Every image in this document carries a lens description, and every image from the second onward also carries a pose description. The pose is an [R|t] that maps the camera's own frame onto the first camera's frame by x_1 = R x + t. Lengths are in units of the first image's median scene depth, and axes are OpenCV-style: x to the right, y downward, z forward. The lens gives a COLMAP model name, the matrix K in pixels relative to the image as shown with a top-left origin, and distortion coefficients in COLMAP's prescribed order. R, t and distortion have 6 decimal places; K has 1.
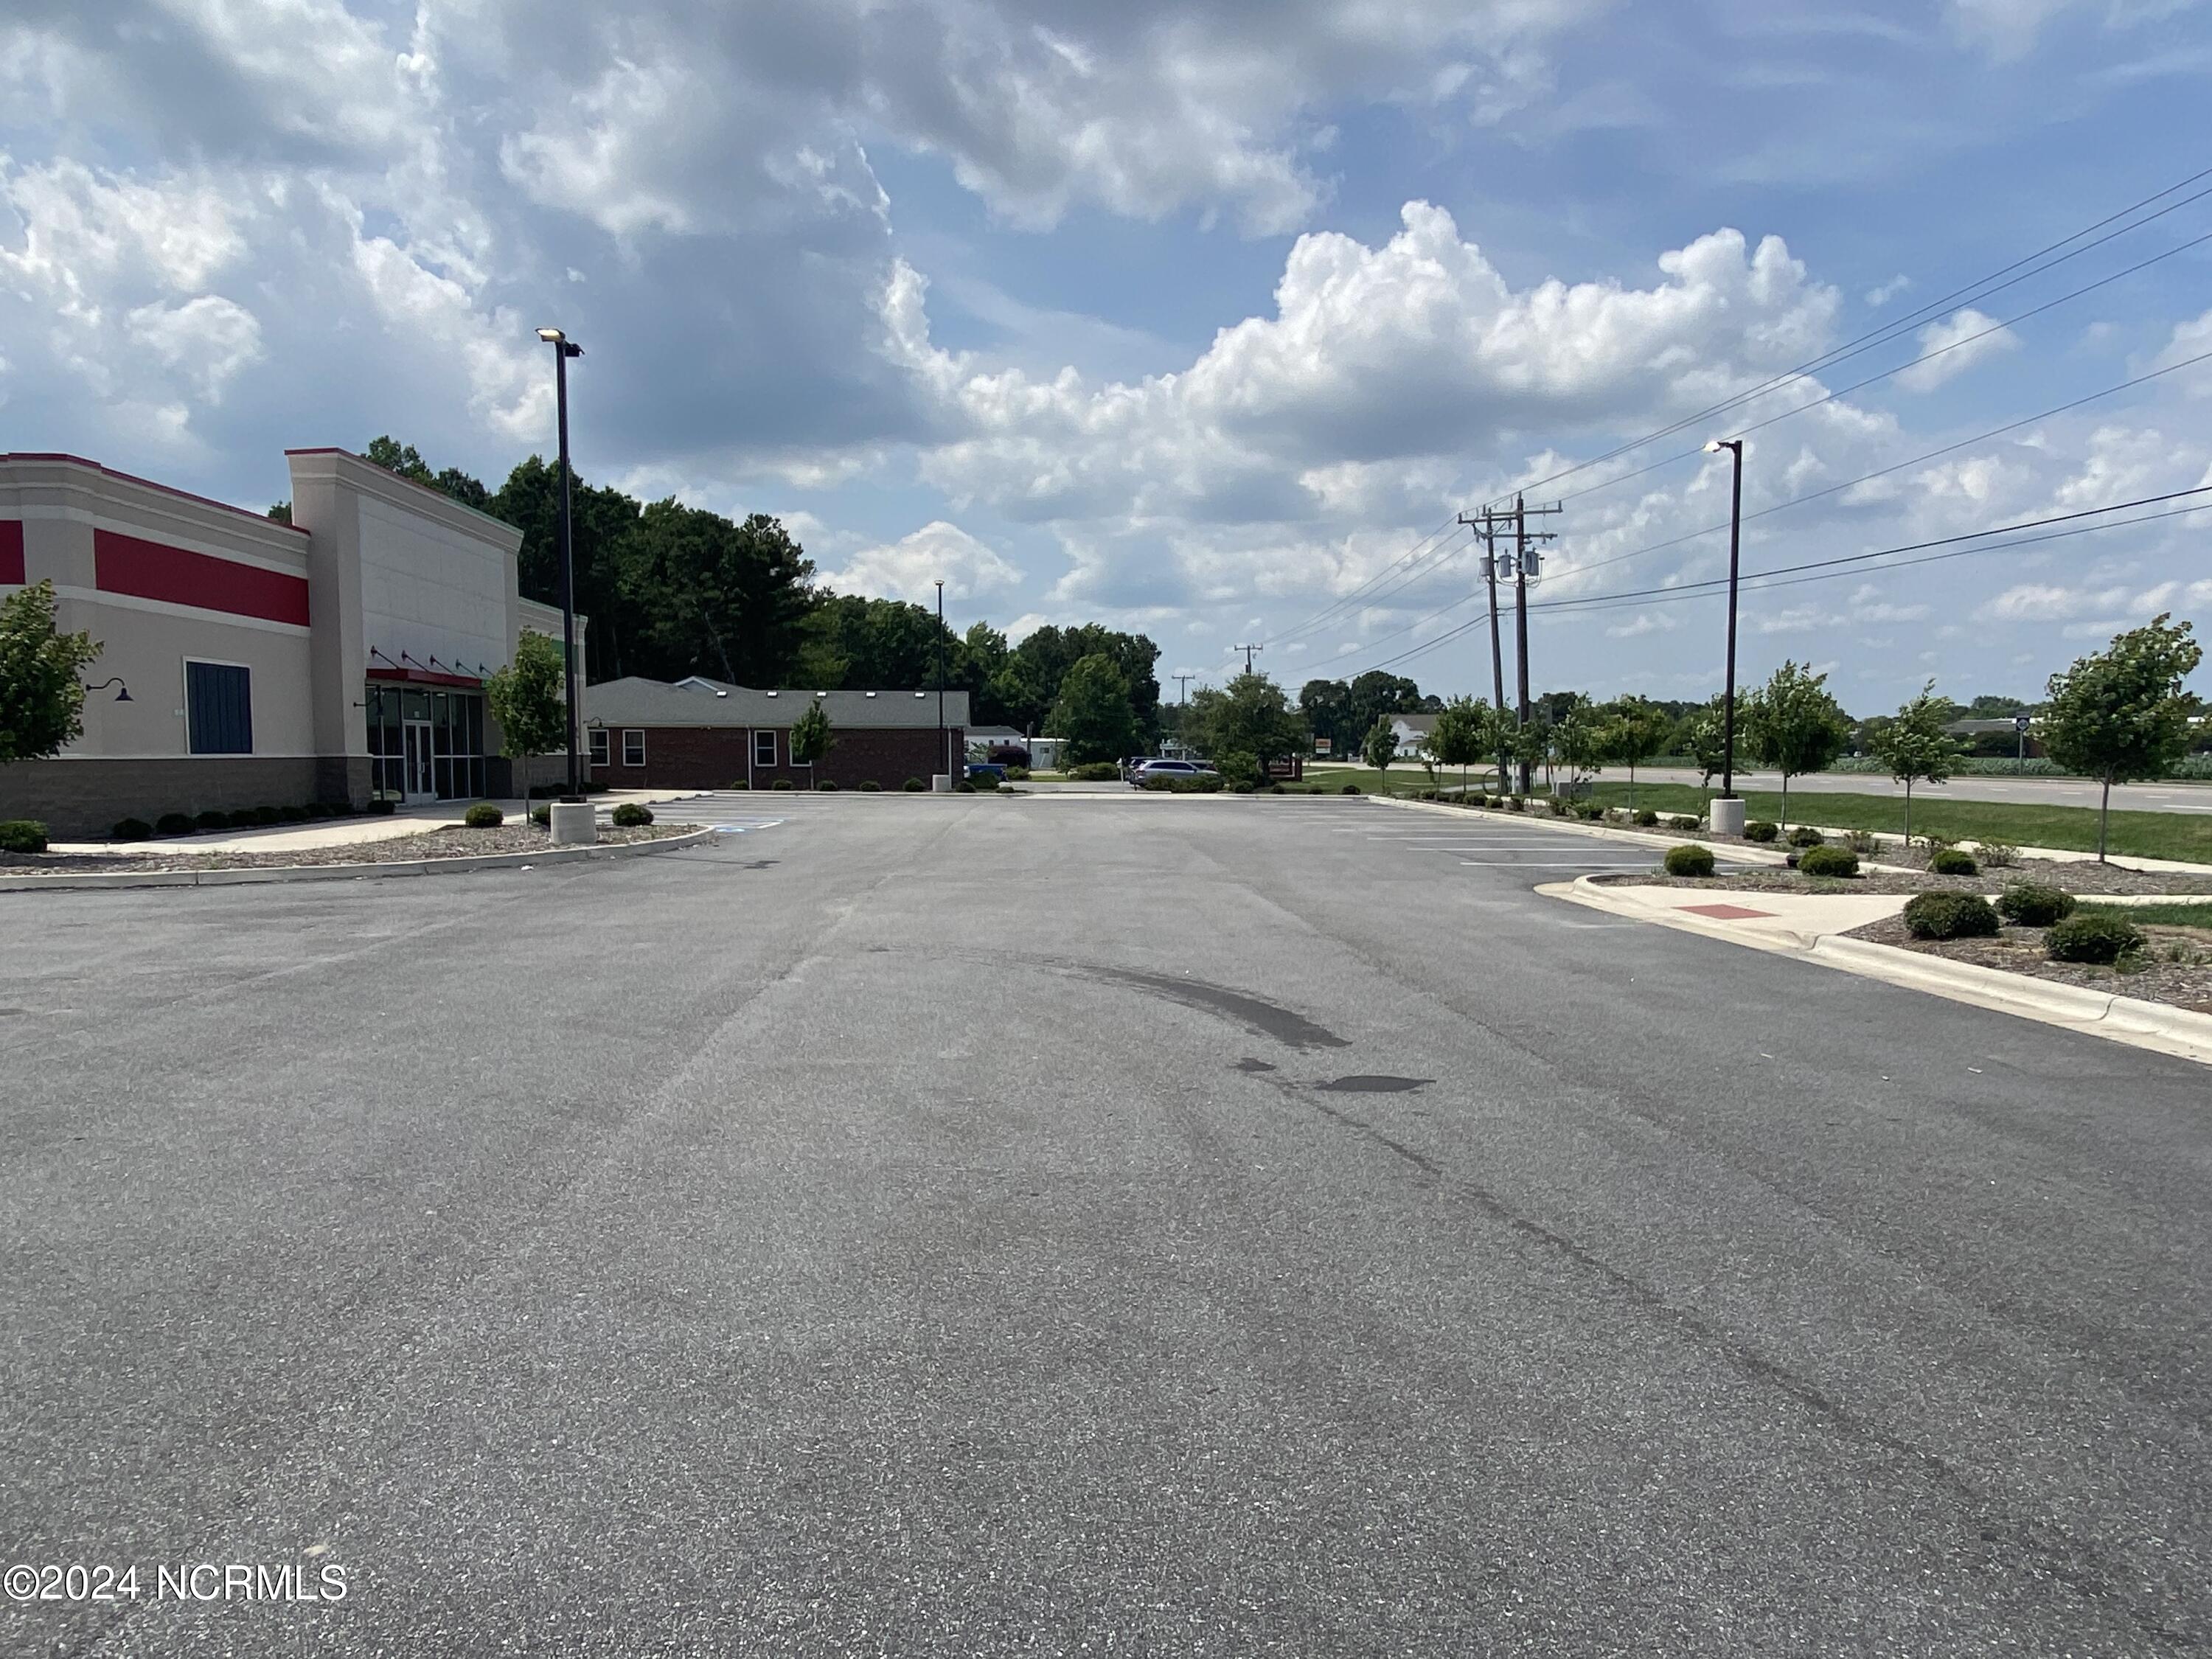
lens RADIAL K [[1424.2, 0, 1097.6], [0, 1424.2, 833.5], [0, 0, 1]] dist [0.084439, -0.094017]
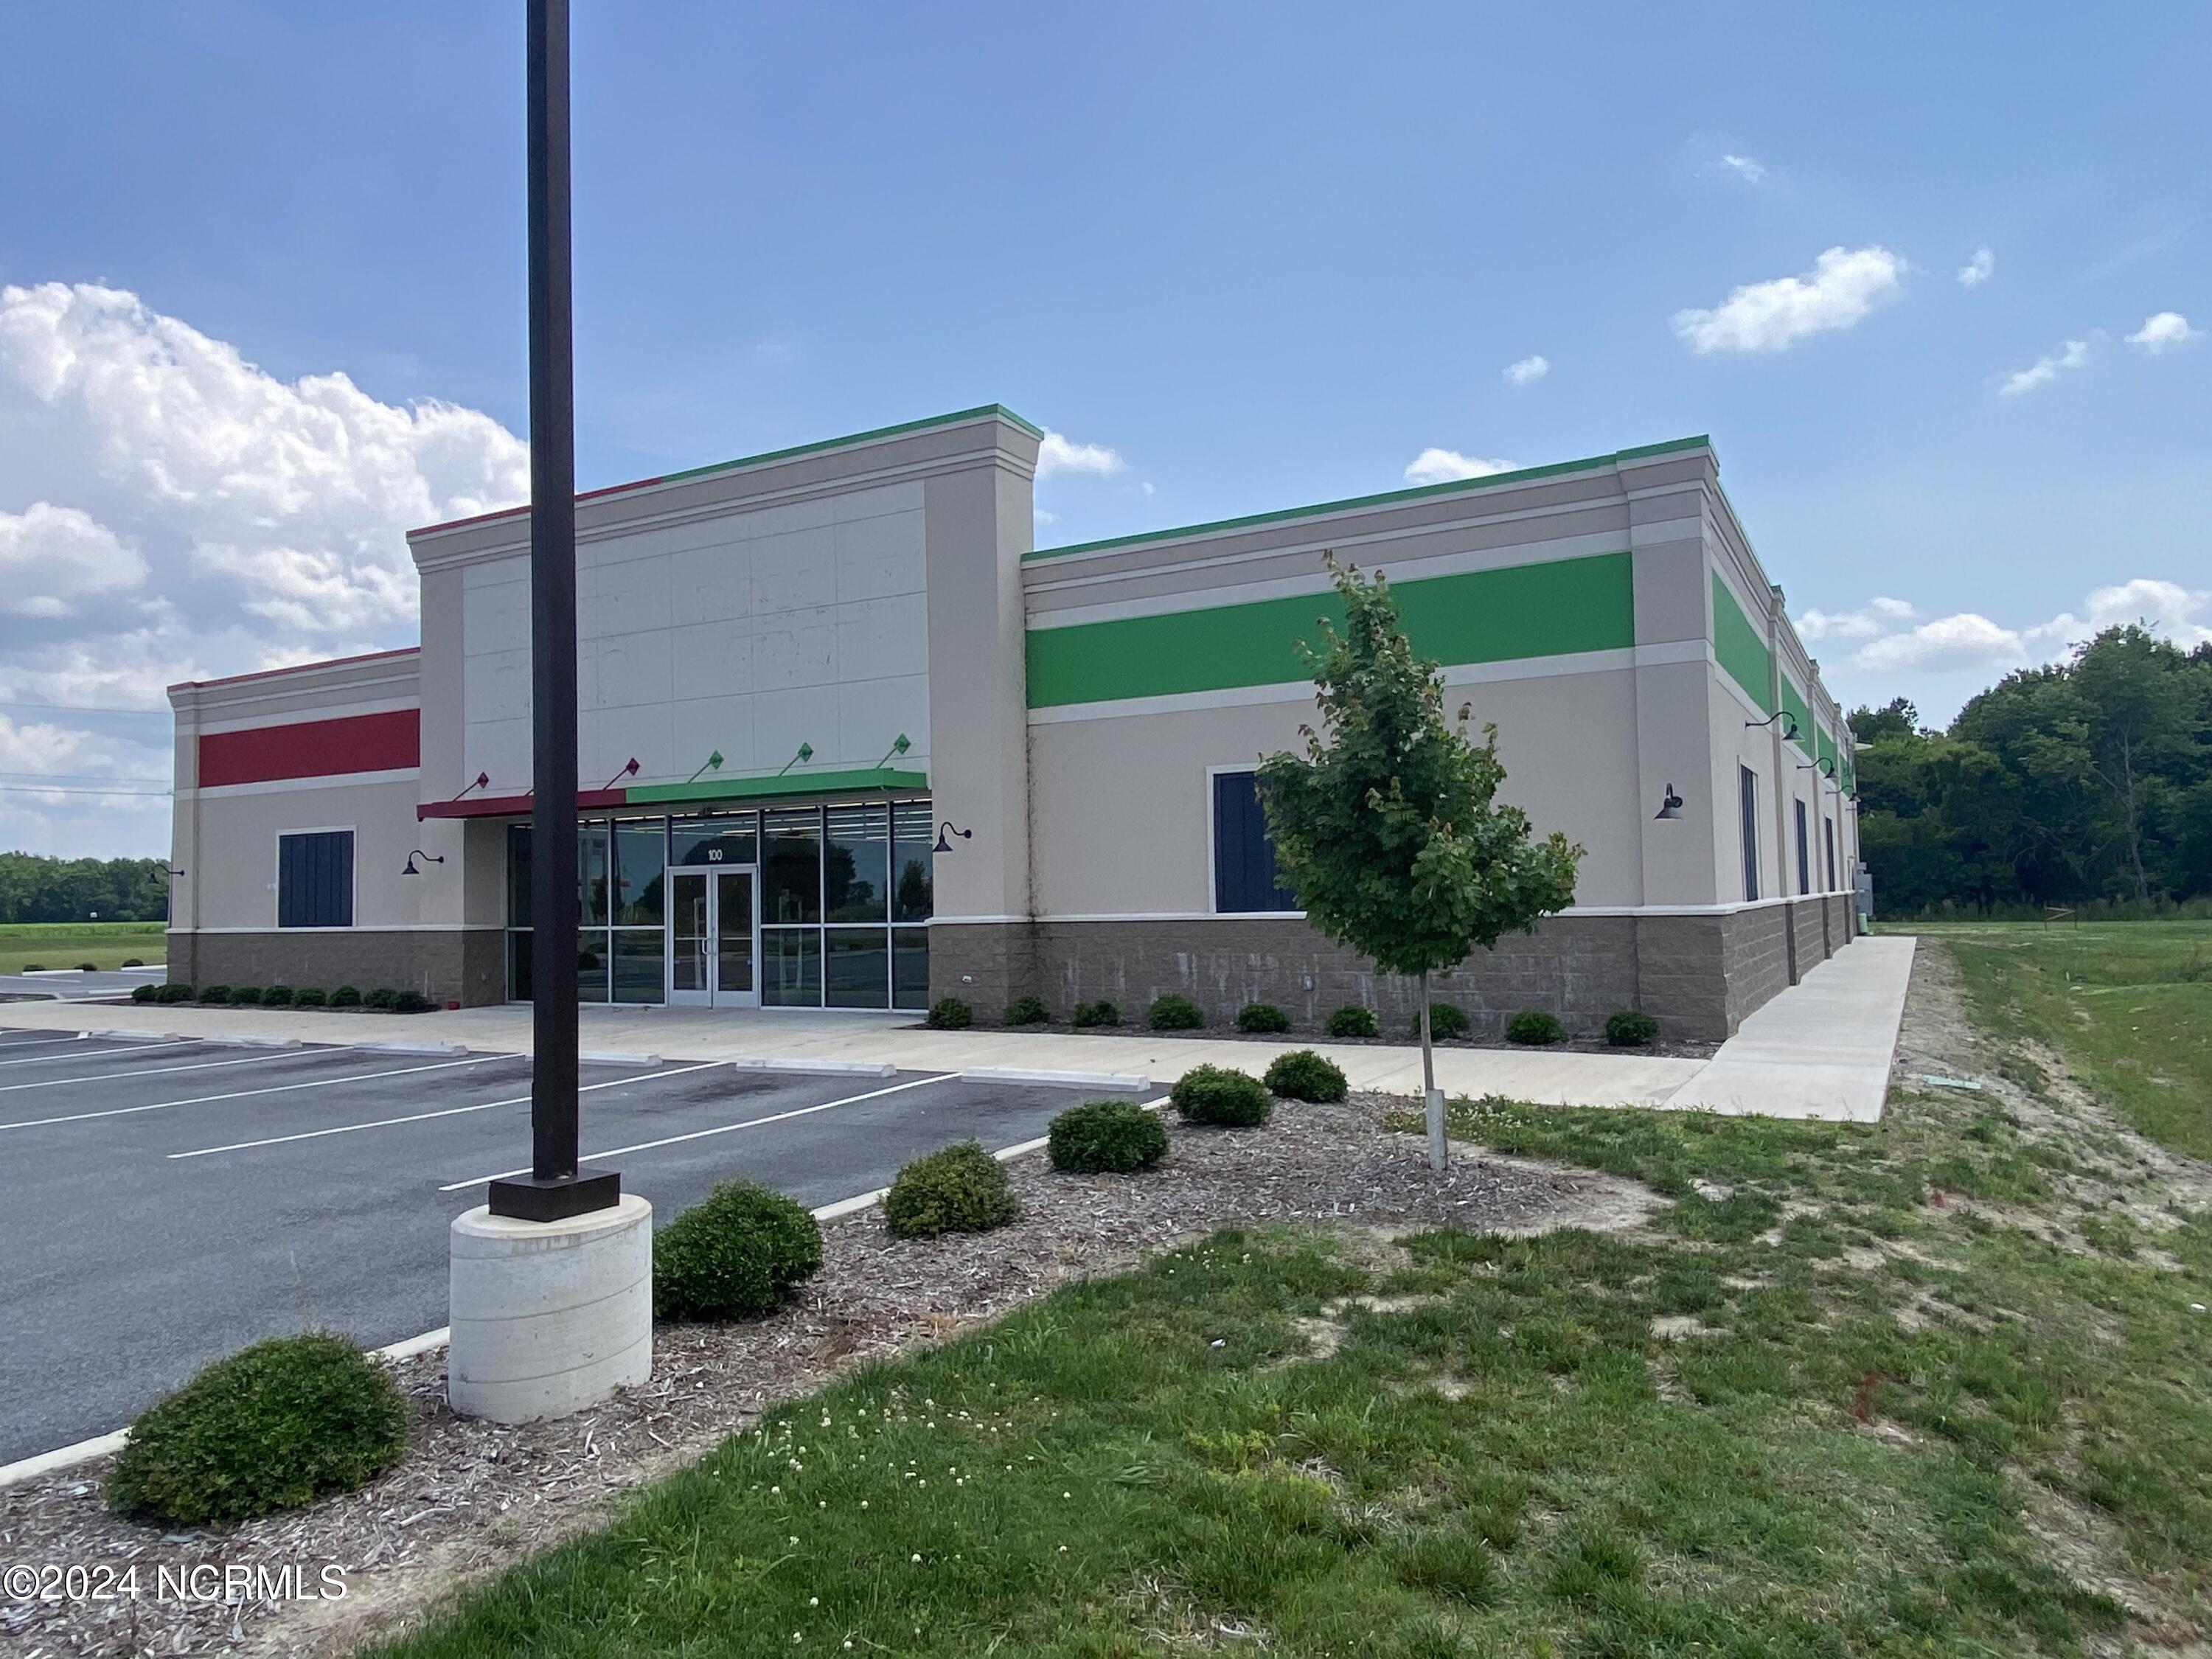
lens RADIAL K [[1424.2, 0, 1097.6], [0, 1424.2, 833.5], [0, 0, 1]] dist [0.084439, -0.094017]
pose [[-0.539114, -0.020511, -0.841983, -0.073275], [-0.024253, 0.999667, -0.008823, -0.102419], [0.841884, 0.015664, -0.539431, 1.648493]]
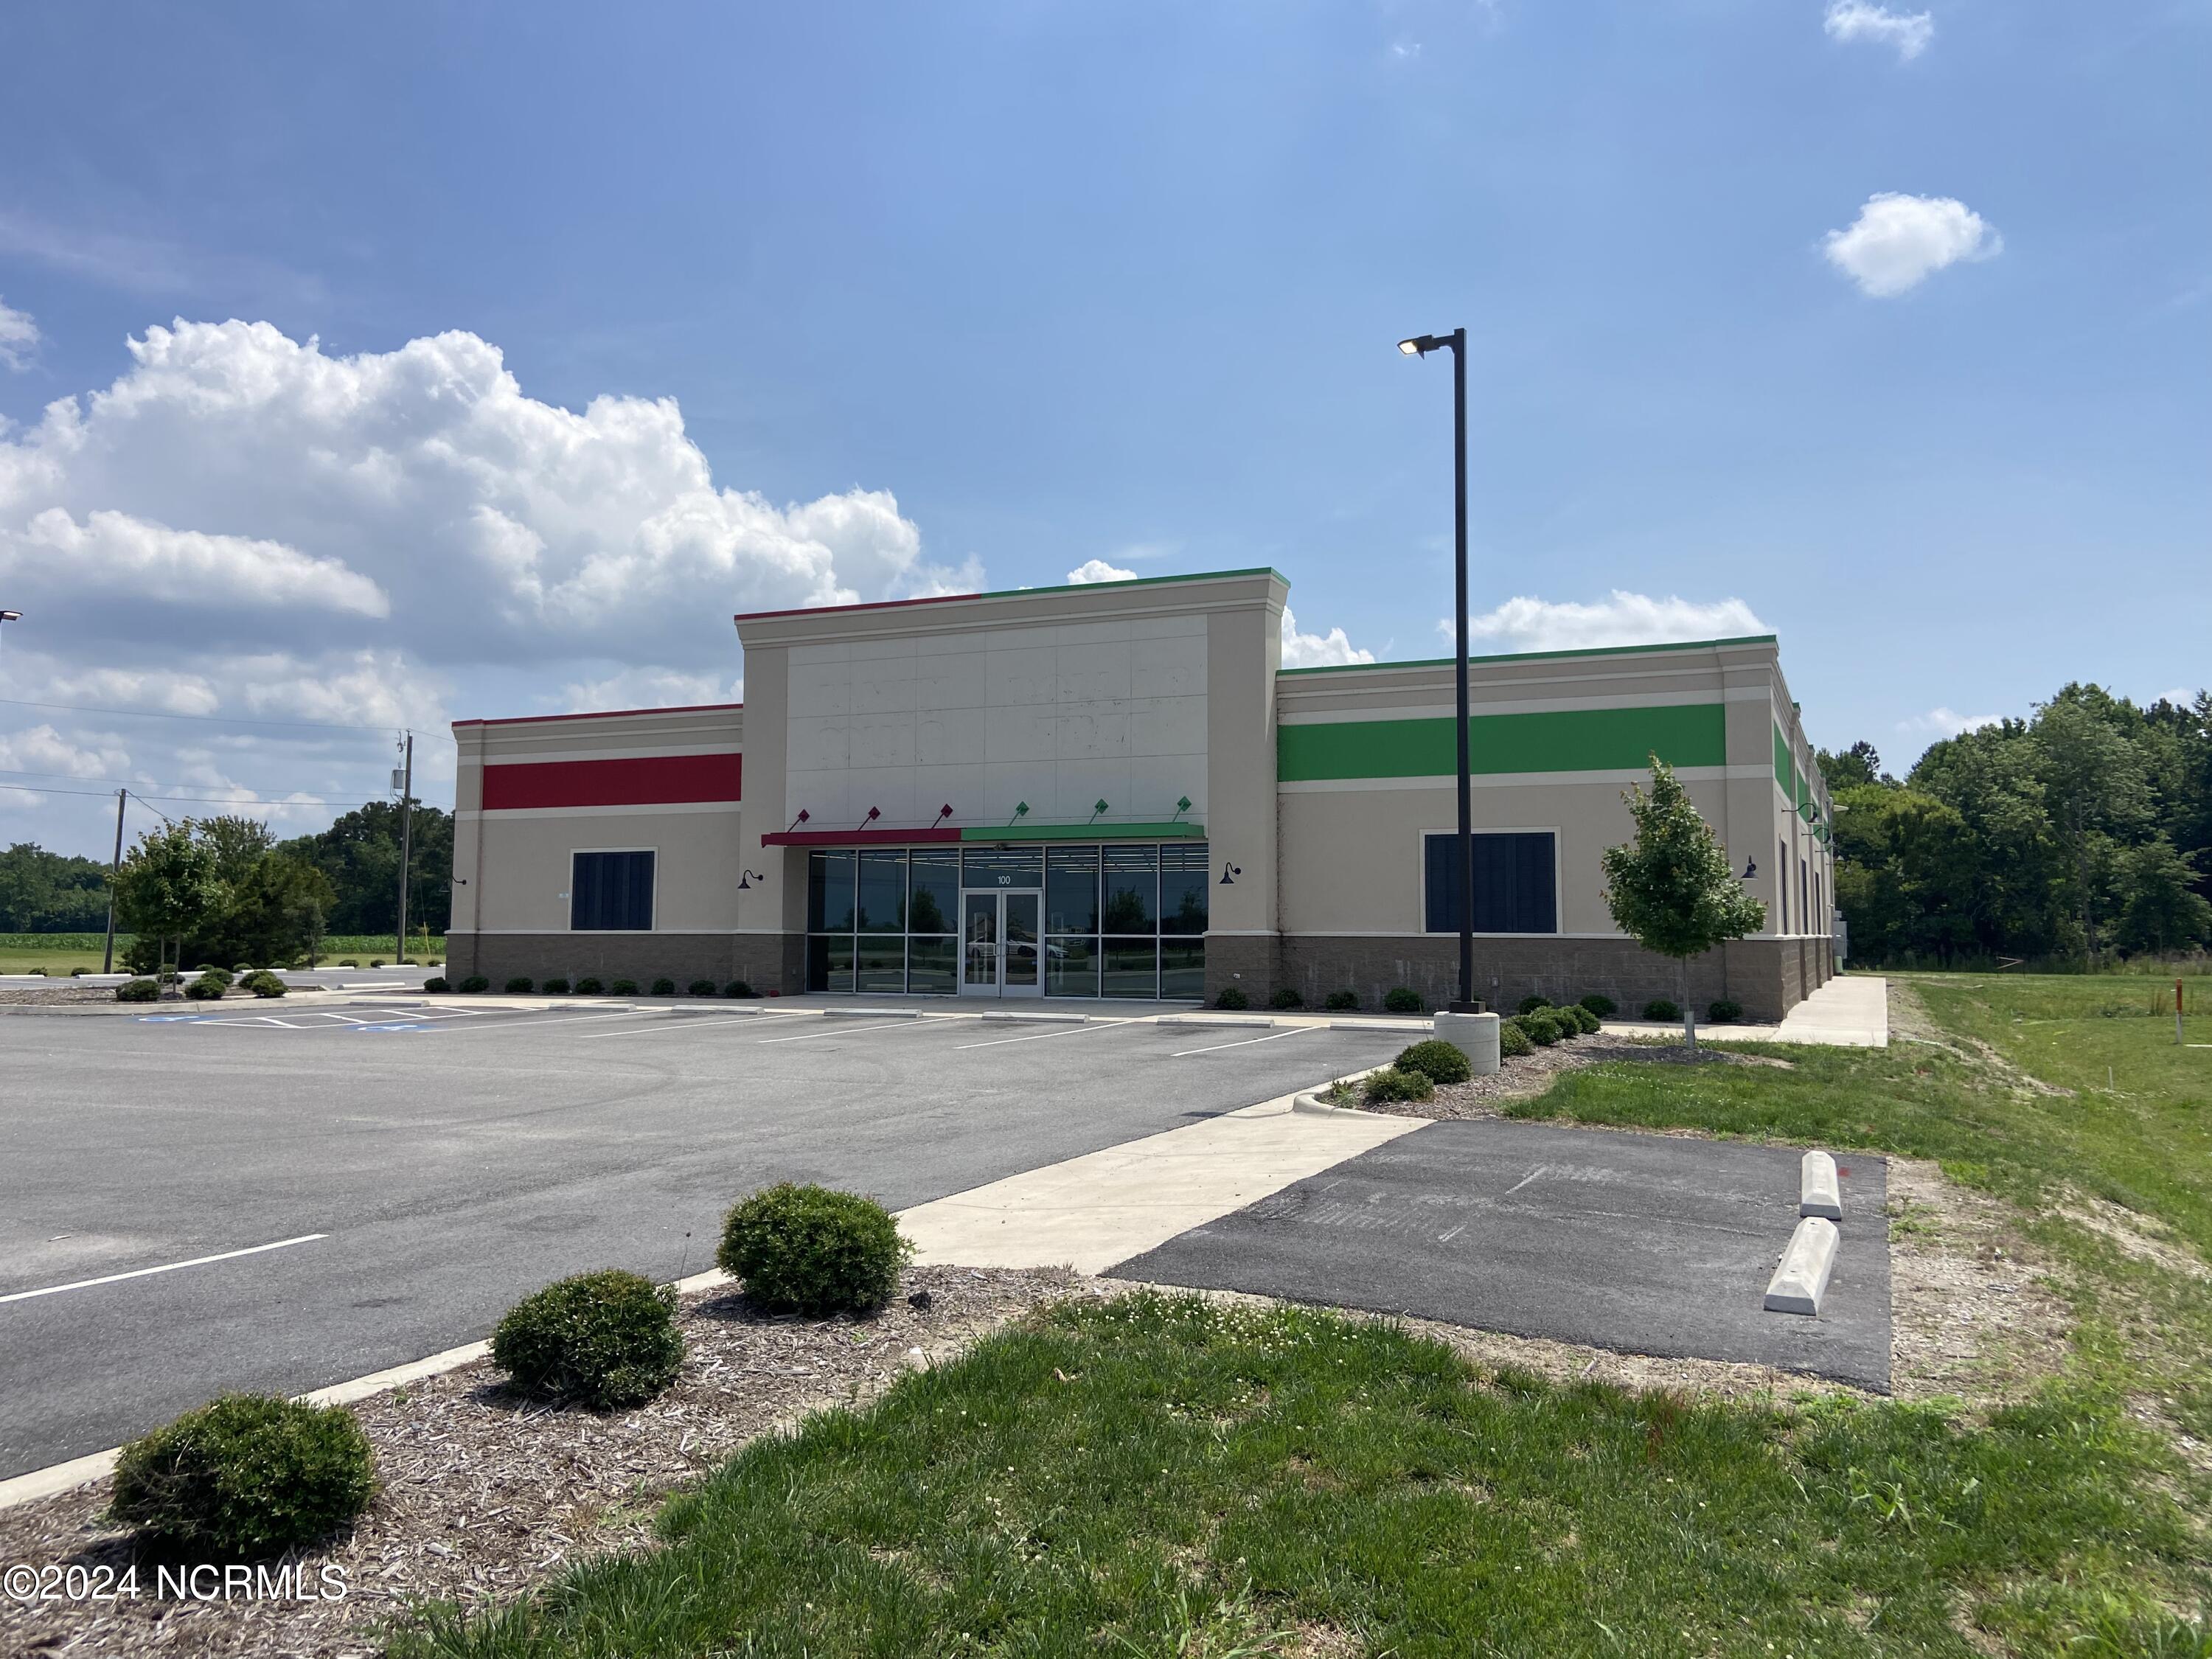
lens RADIAL K [[1674.2, 0, 1088.7], [0, 1674.2, 807.3], [0, 0, 1]] dist [0.131265, -0.163435]
pose [[-0.465132, -0.060999, -0.883137, 0.336274], [-0.051621, 0.997794, -0.041731, -0.098314], [0.883735, 0.026178, -0.467255, 1.658387]]
